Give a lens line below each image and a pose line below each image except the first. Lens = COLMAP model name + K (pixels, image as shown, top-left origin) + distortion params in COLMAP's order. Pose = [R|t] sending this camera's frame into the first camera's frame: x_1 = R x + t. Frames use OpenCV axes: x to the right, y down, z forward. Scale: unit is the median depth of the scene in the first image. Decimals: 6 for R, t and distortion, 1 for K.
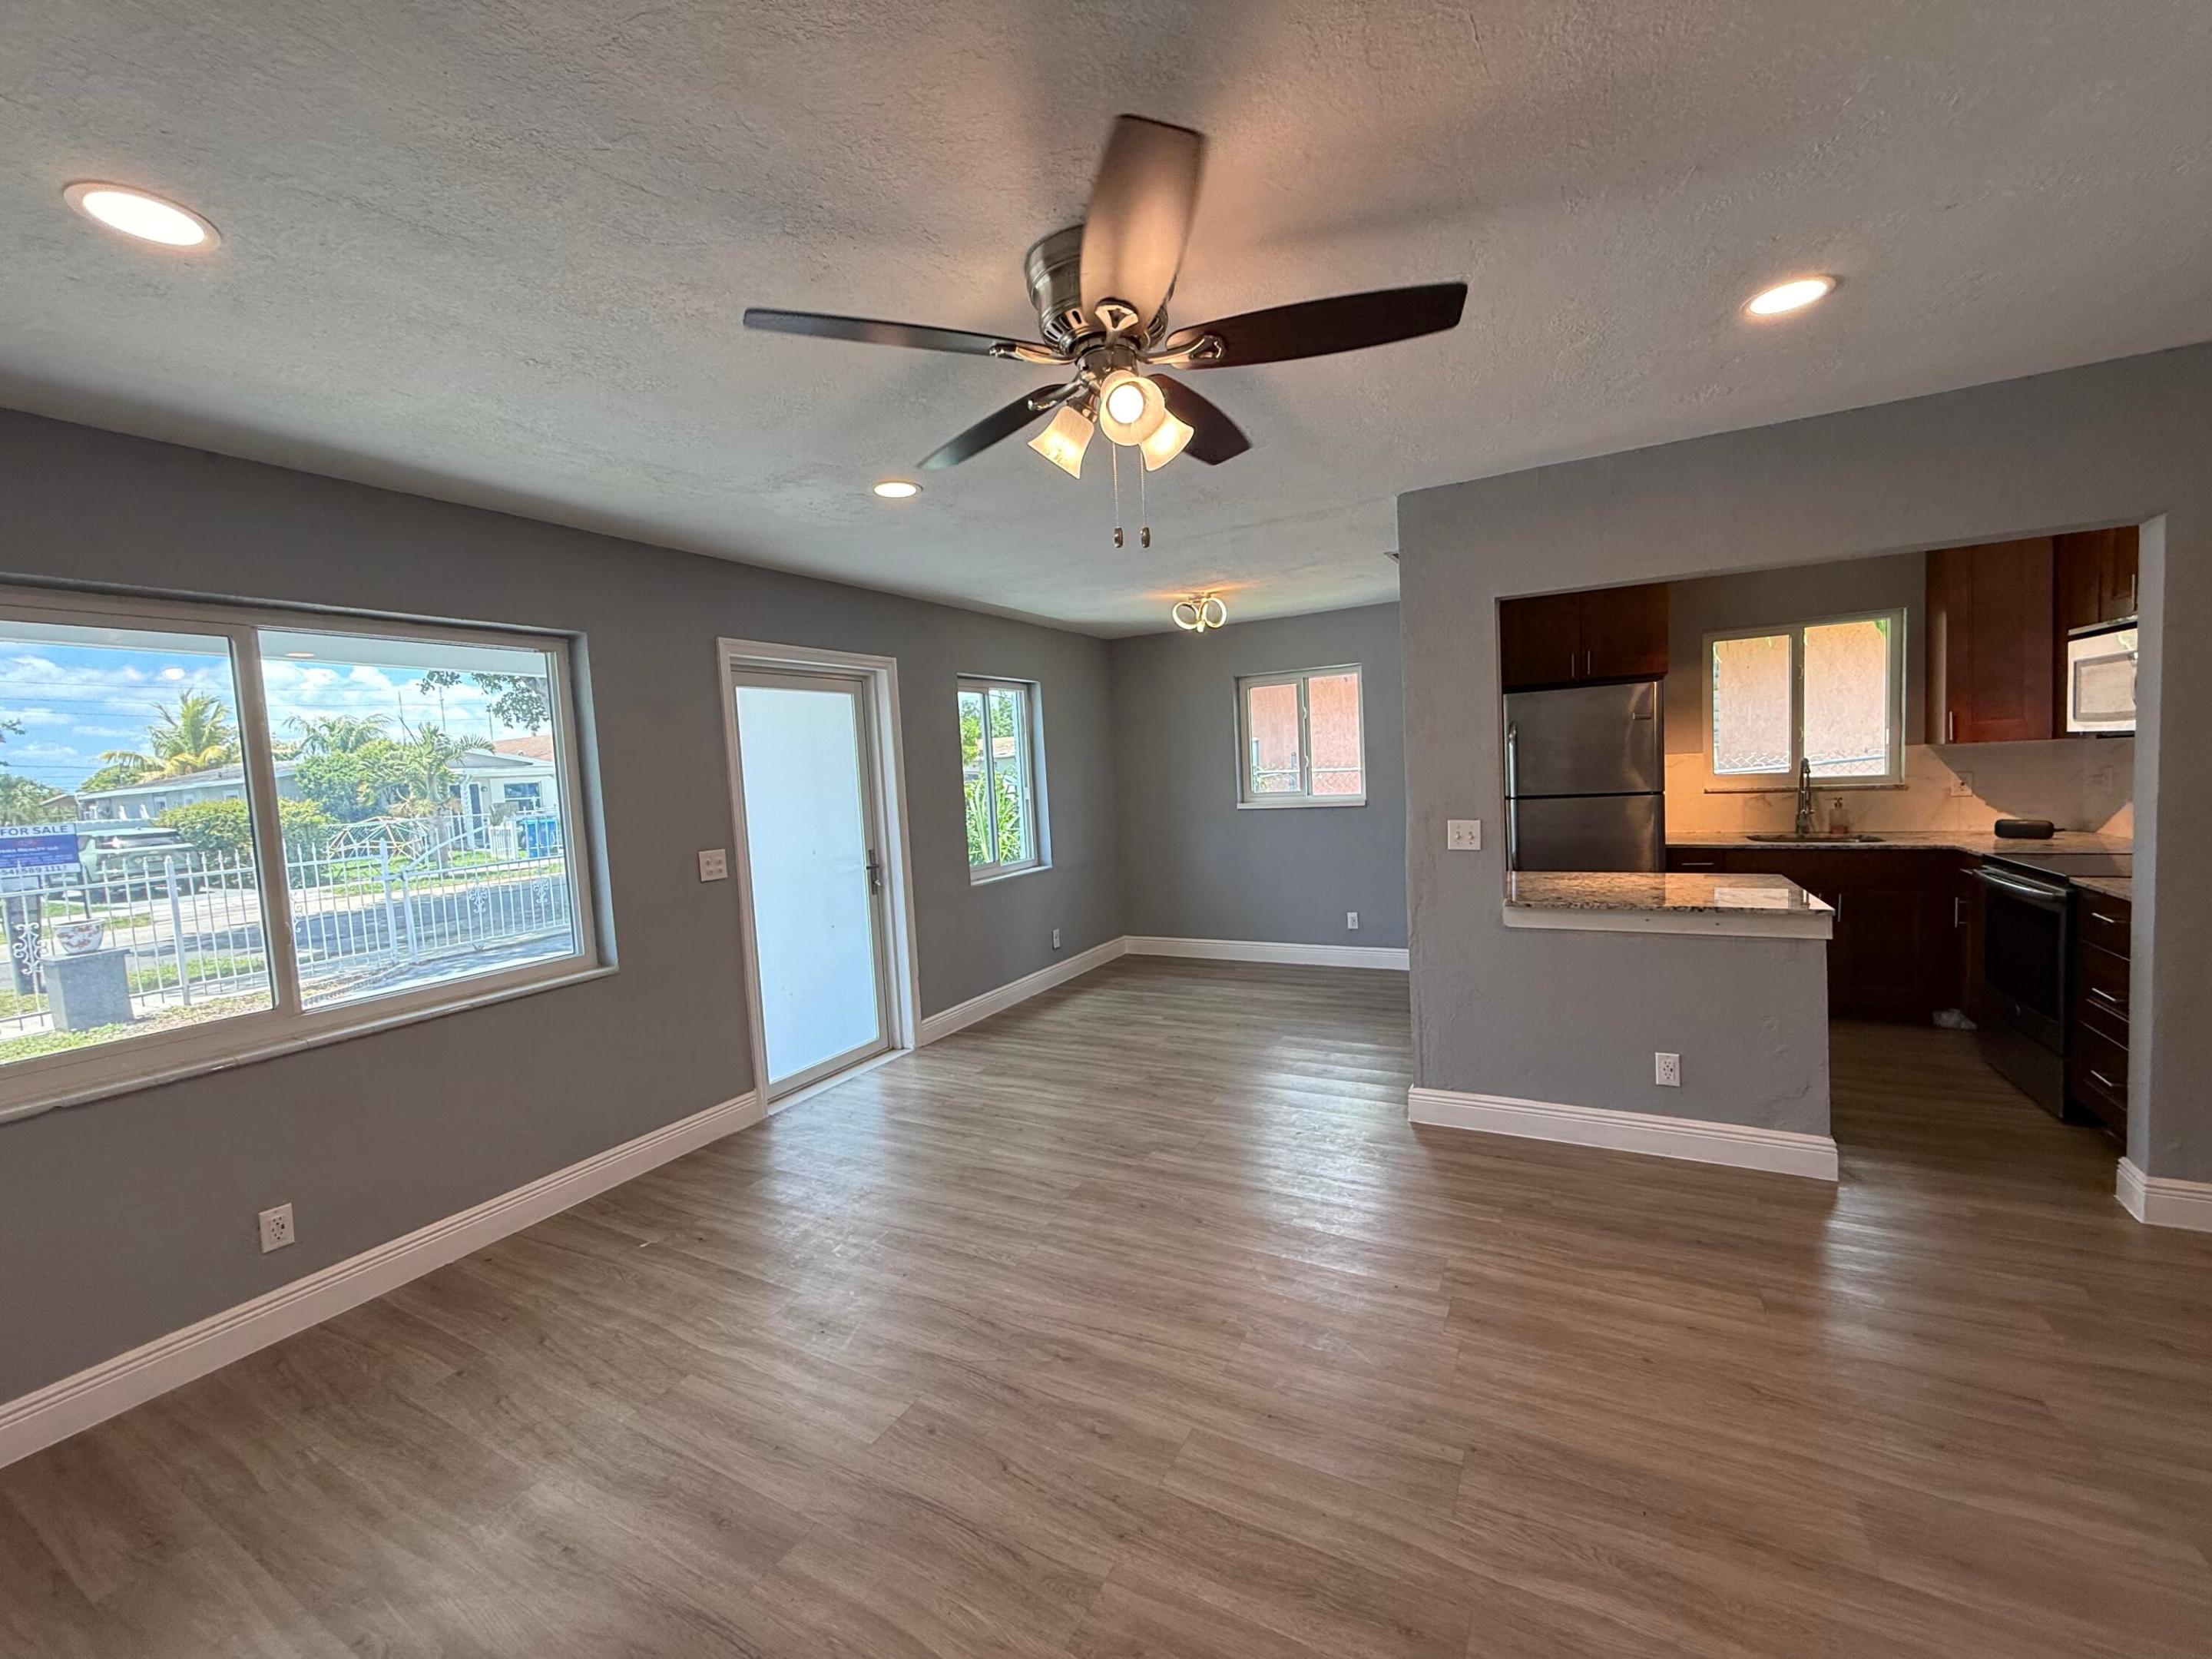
lens RADIAL K [[877.9, 0, 1101.4], [0, 877.9, 830.1], [0, 0, 1]] dist [0.000880, -0.000130]
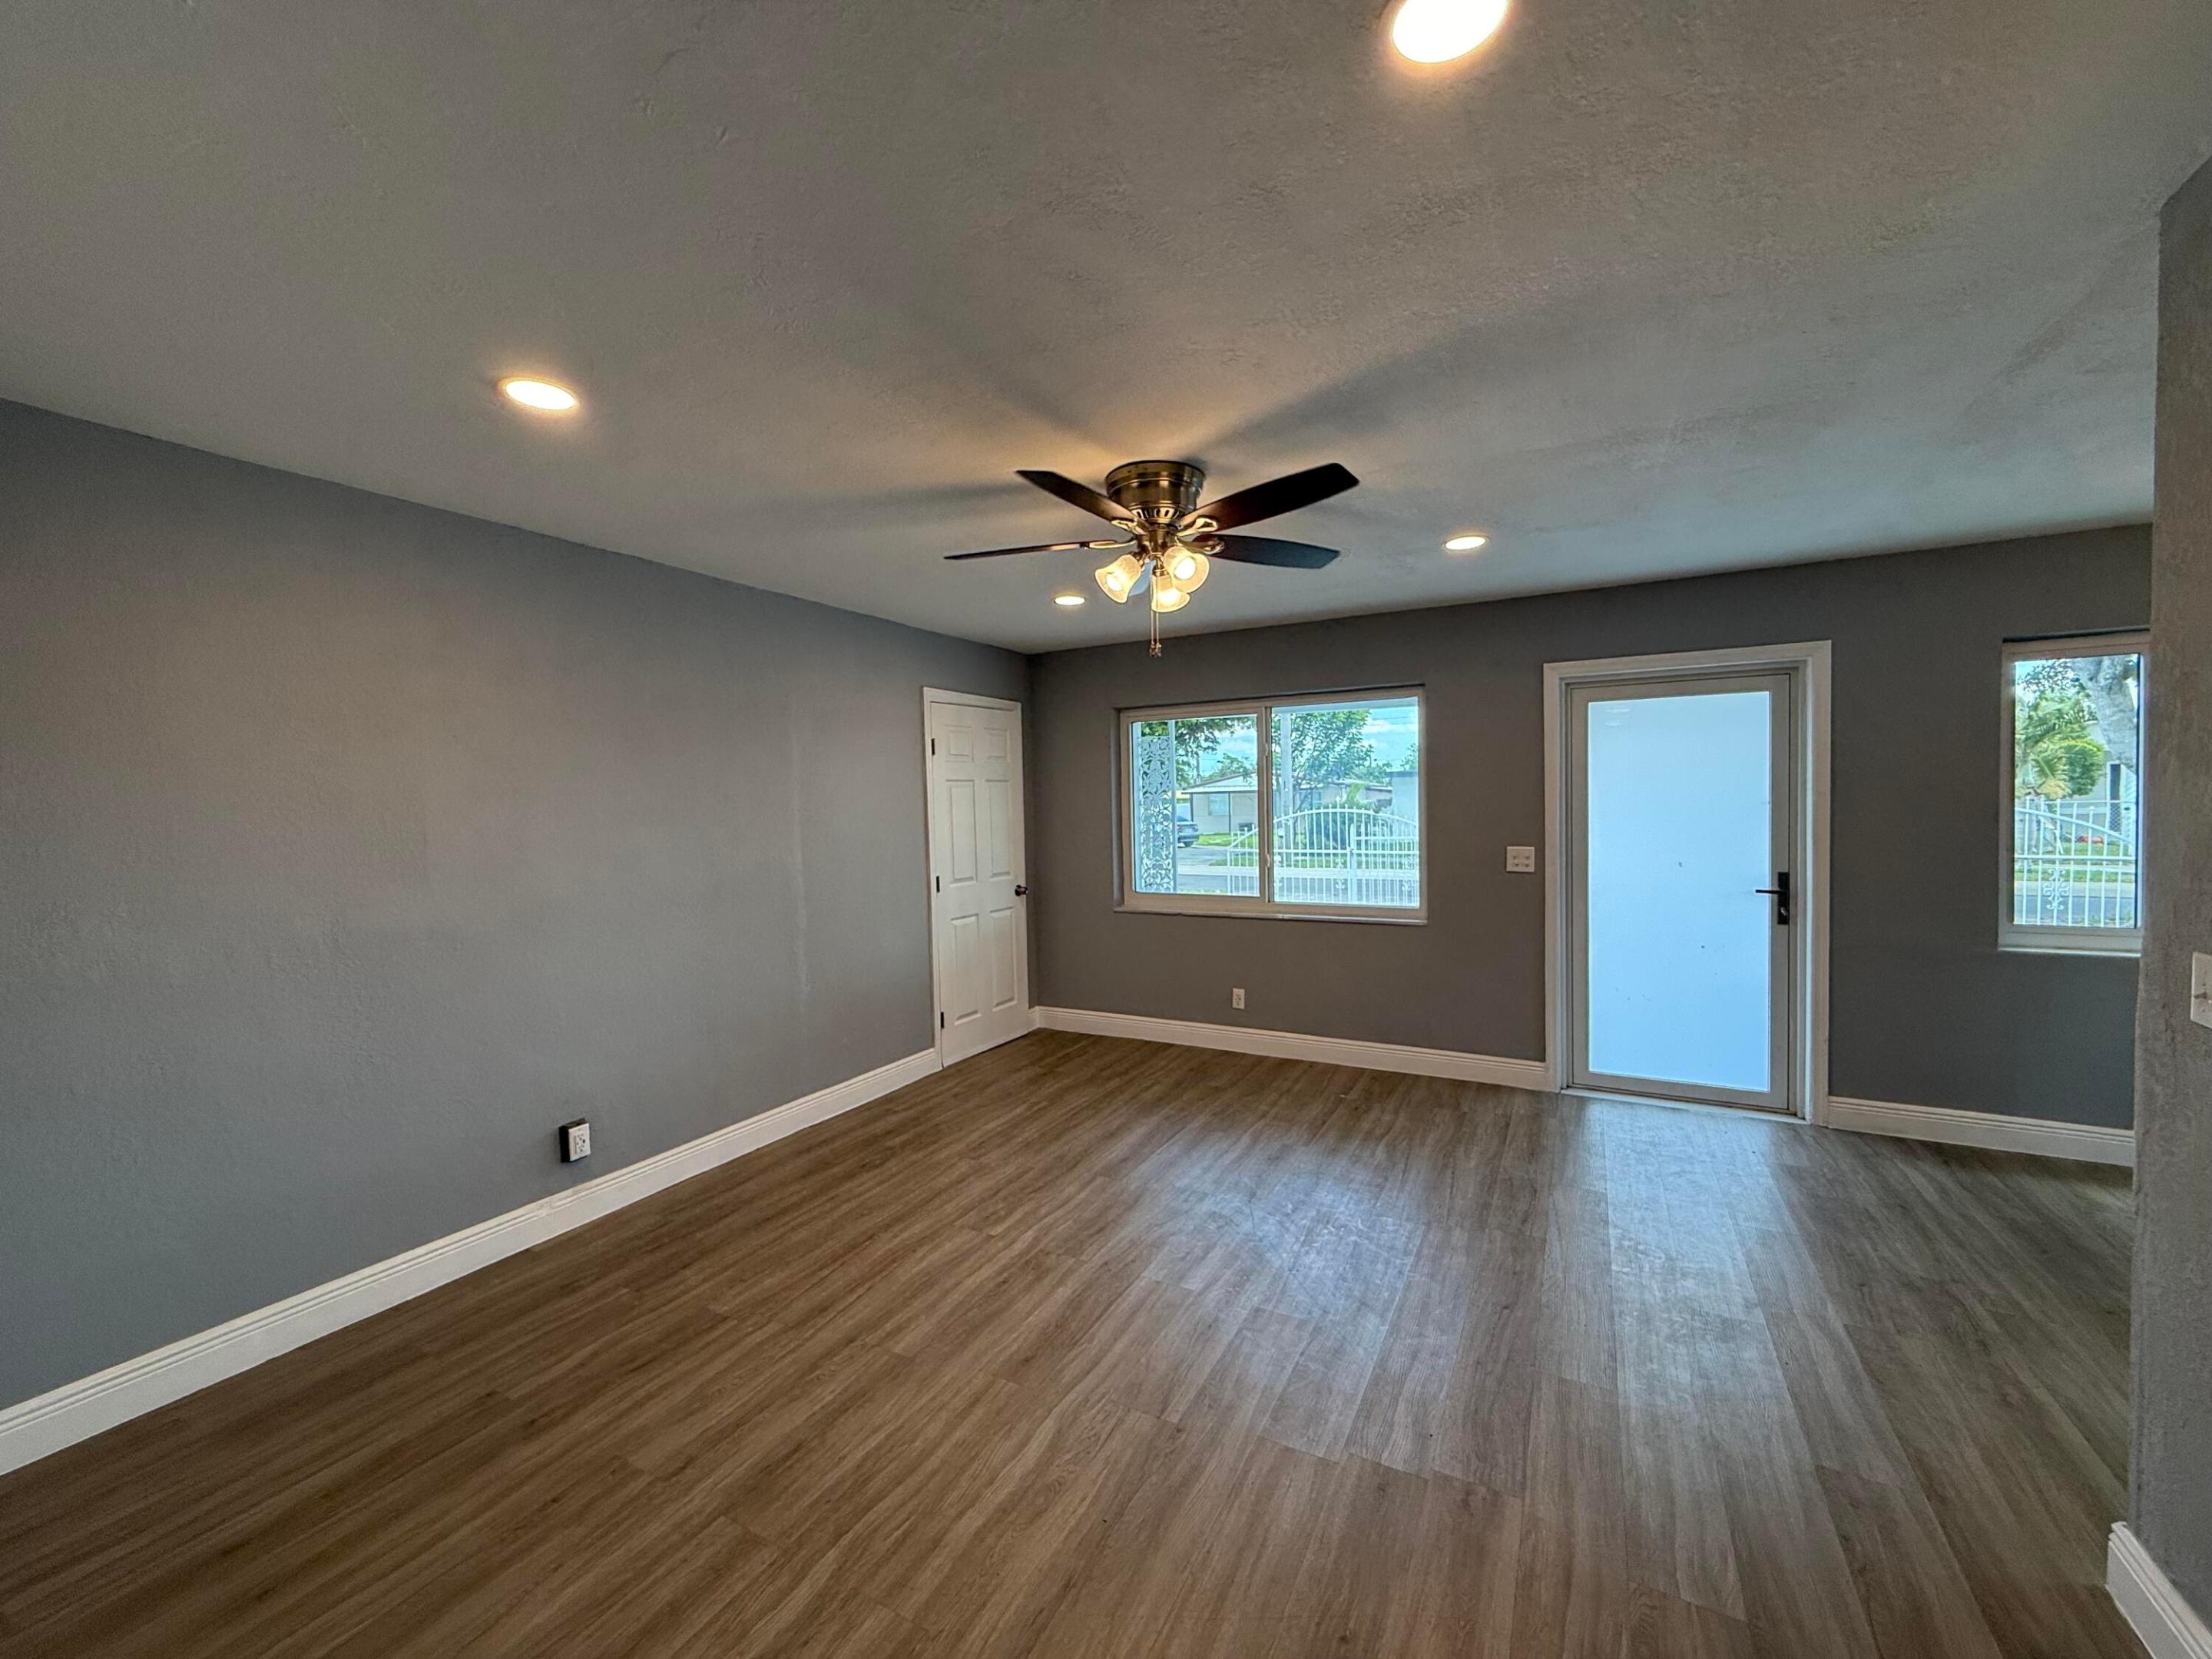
lens RADIAL K [[877.9, 0, 1101.4], [0, 877.9, 830.1], [0, 0, 1]] dist [0.000880, -0.000130]
pose [[-0.001765, 0.085096, -0.996371, 0.599051], [-0.051505, 0.995043, 0.085074, -0.057596], [0.998671, 0.051468, 0.002627, 0.351553]]
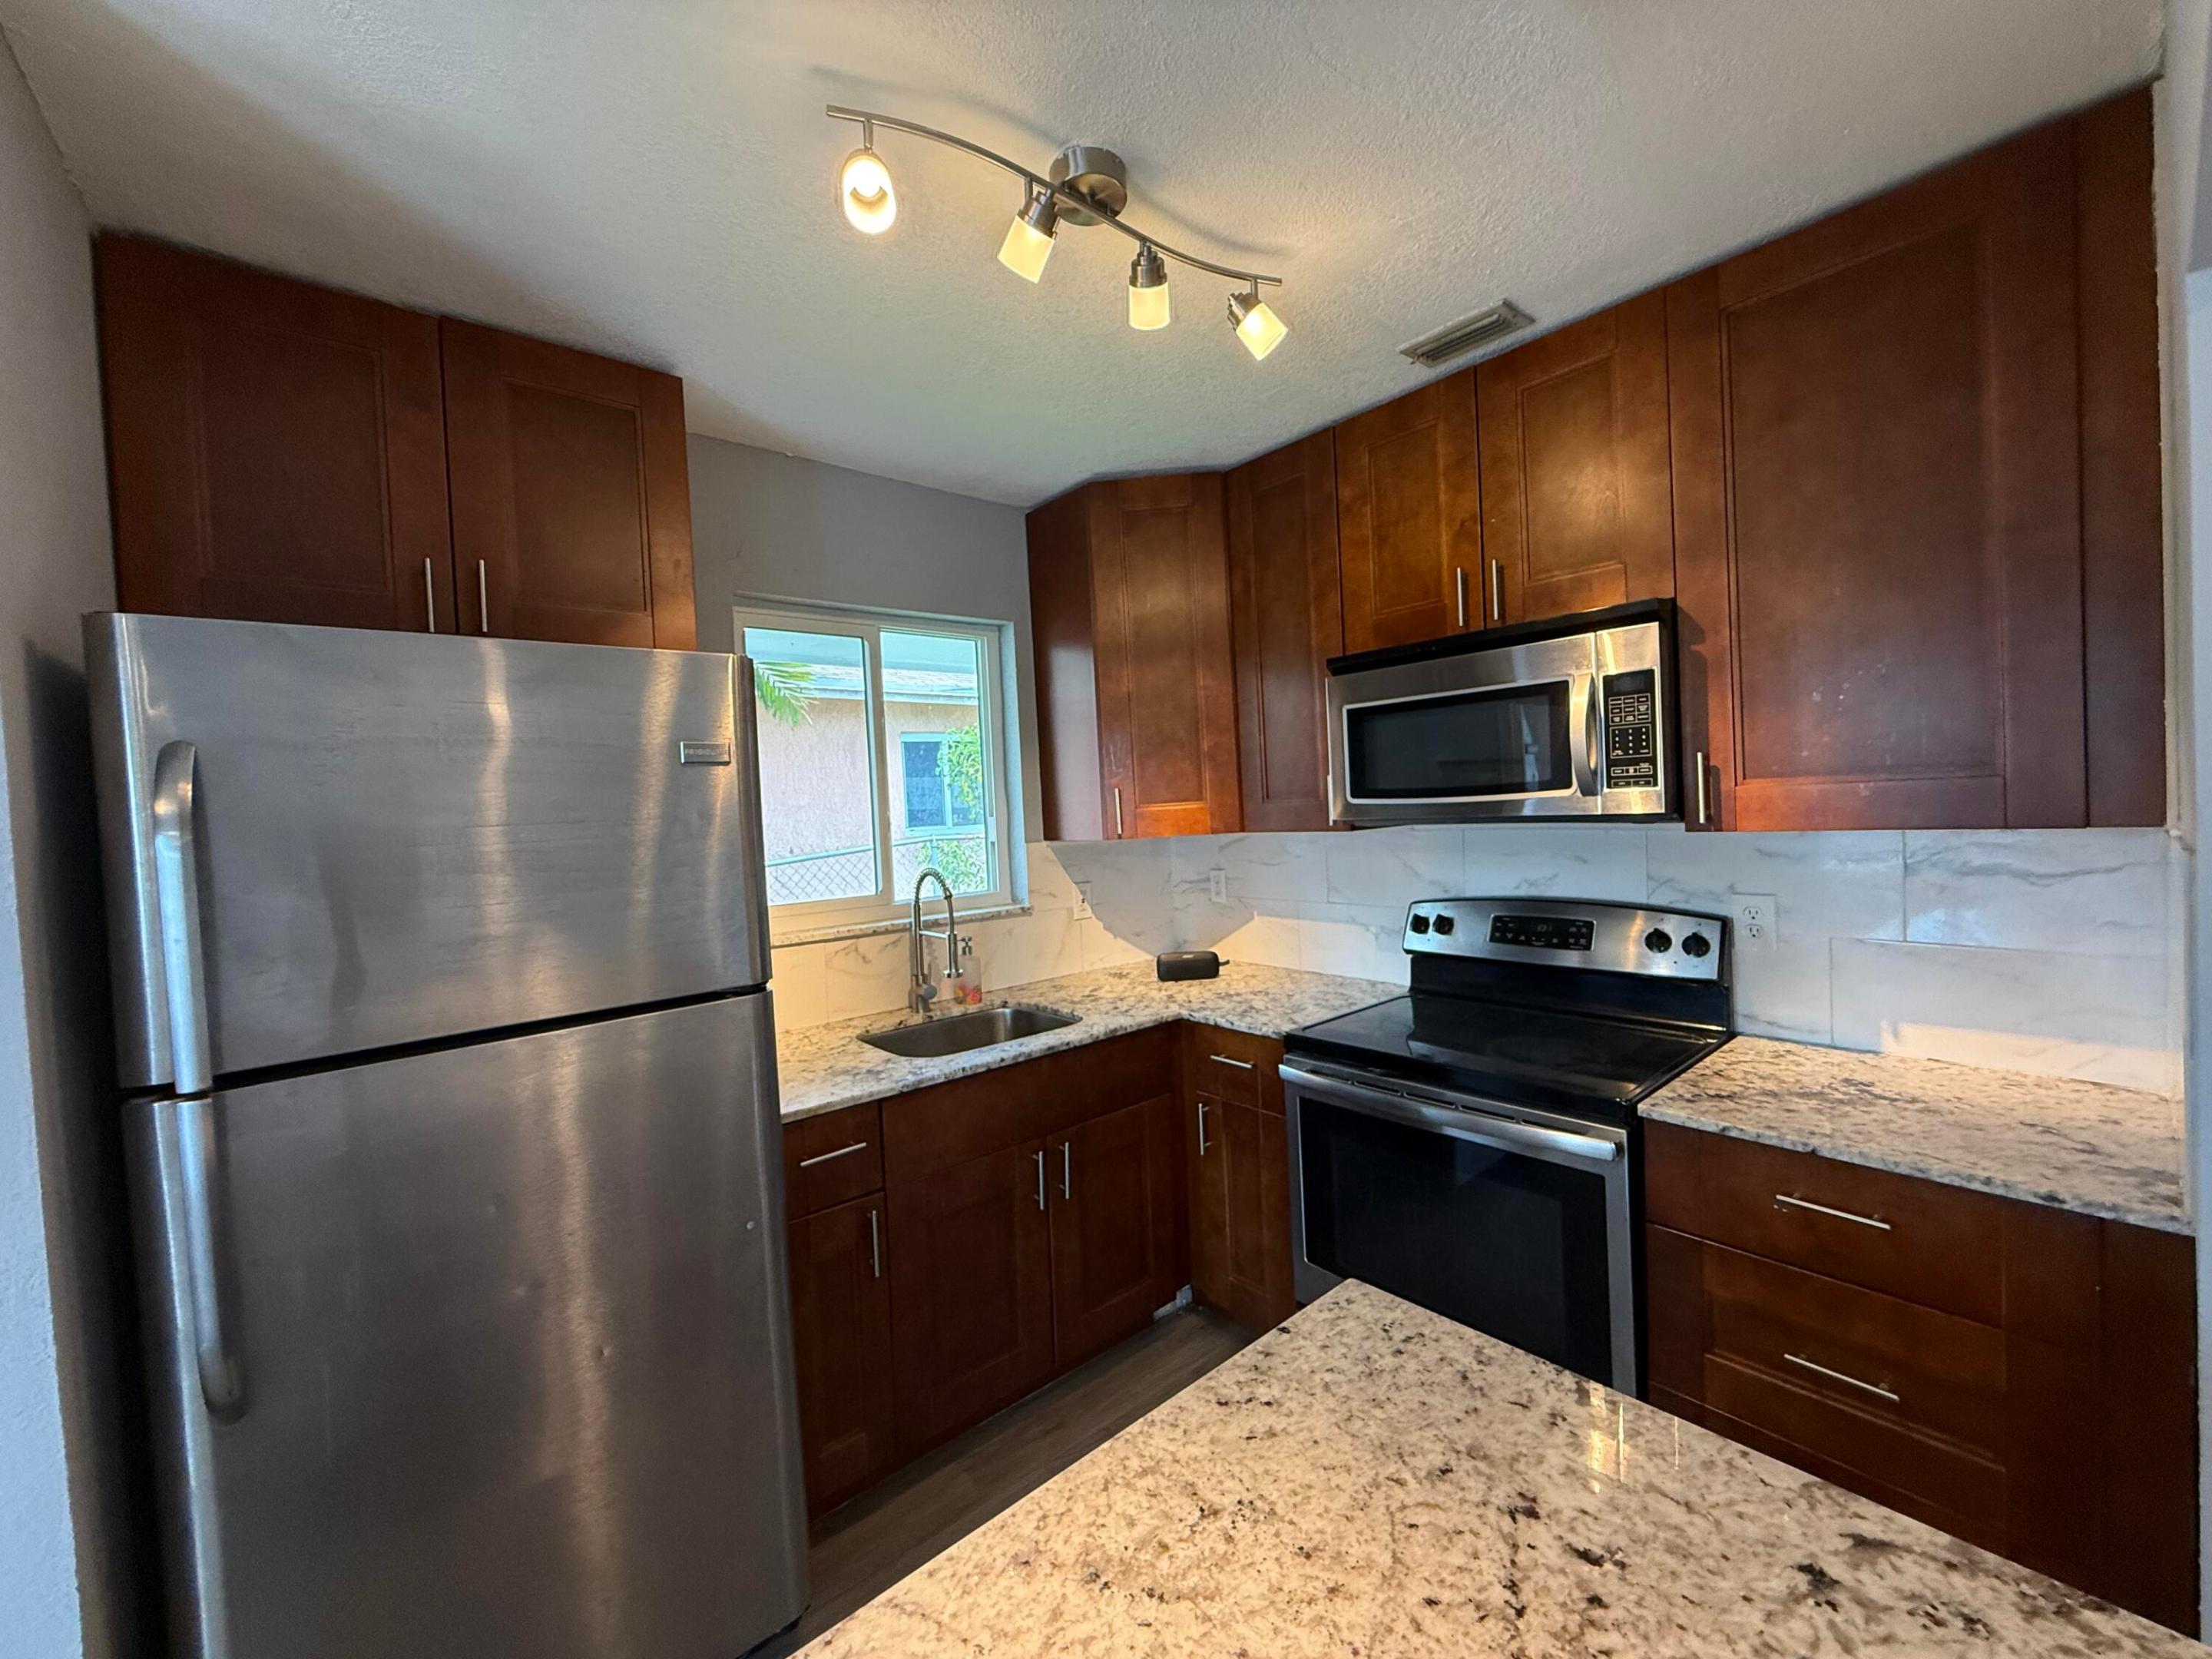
lens RADIAL K [[877.9, 0, 1101.4], [0, 877.9, 830.1], [0, 0, 1]] dist [0.000880, -0.000130]
pose [[0.361581, 0.008149, 0.932305, 0.363777], [0.096294, 0.994288, -0.046037, -0.073156], [-0.927355, 0.106421, 0.358731, 0.740209]]
